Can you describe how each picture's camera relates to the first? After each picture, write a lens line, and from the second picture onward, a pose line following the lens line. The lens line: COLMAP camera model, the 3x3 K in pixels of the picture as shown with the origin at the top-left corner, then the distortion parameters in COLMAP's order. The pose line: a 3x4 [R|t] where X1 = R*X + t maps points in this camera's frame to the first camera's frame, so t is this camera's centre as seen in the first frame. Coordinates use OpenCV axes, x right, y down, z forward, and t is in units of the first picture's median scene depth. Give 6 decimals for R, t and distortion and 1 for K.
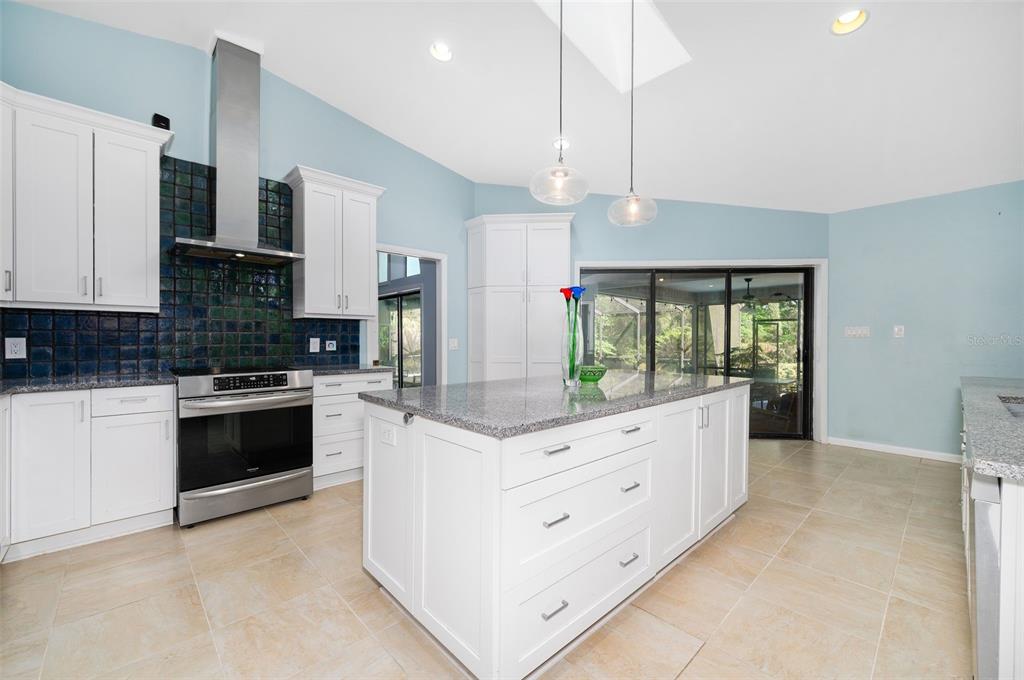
lens RADIAL K [[411.7, 0, 504.1], [0, 411.7, 341.4], [0, 0, 1]] dist [-0.001860, 0.000350]
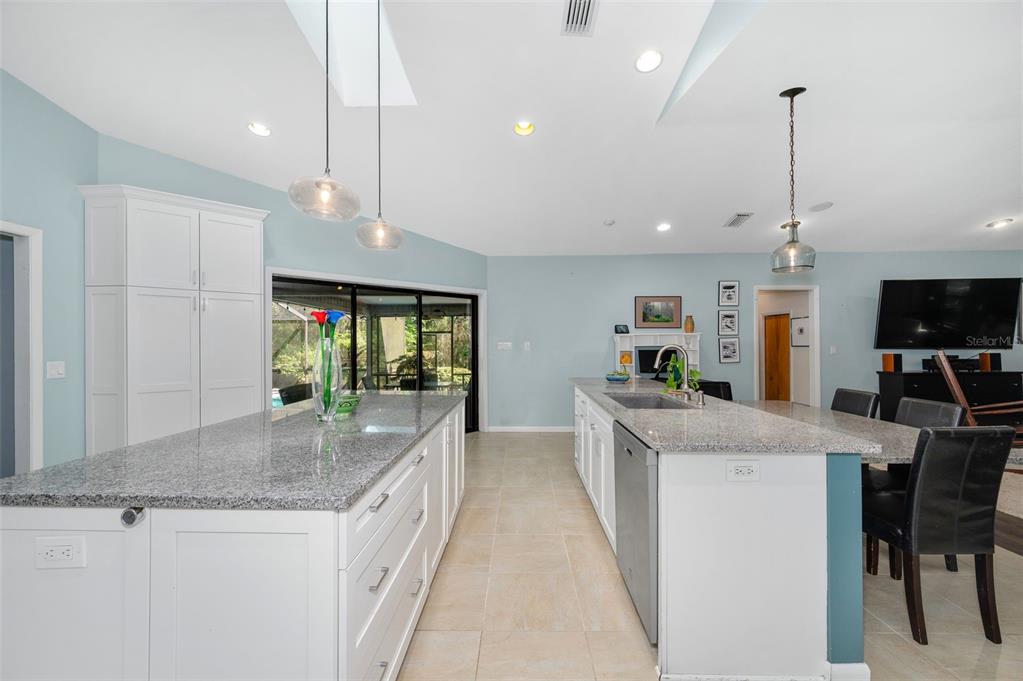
lens RADIAL K [[411.3, 0, 504.4], [0, 411.3, 341.7], [0, 0, 1]] dist [-0.001860, 0.000350]
pose [[0.697855, -0.004786, 0.716223, -0.135447], [0.013245, 0.999893, -0.006223, -0.034888], [-0.716116, 0.013829, 0.697844, 0.062755]]
